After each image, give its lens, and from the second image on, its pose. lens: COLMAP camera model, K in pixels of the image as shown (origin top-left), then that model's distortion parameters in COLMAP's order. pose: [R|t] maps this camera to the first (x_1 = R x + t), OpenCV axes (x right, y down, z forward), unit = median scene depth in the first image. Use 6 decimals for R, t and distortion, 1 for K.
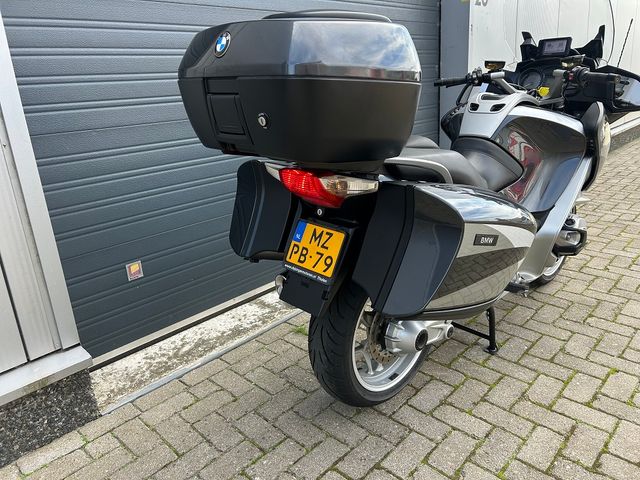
lens RADIAL K [[490.0, 0, 322.8], [0, 490.0, 245.8], [0, 0, 1]] dist [0.029091, -0.038096]
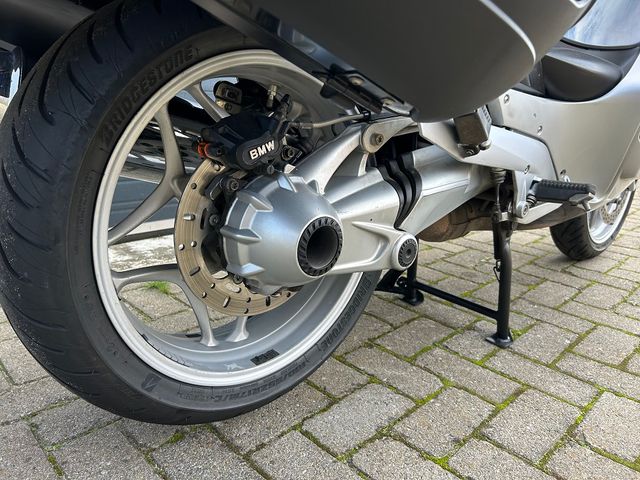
lens RADIAL K [[490.0, 0, 322.8], [0, 490.0, 238.7], [0, 0, 1]] dist [0.029091, -0.038096]
pose [[0.996389, 0.084298, -0.010141, 0.169099], [-0.084832, 0.993379, -0.077476, 0.175993], [0.003542, 0.078056, 0.996943, 0.522443]]
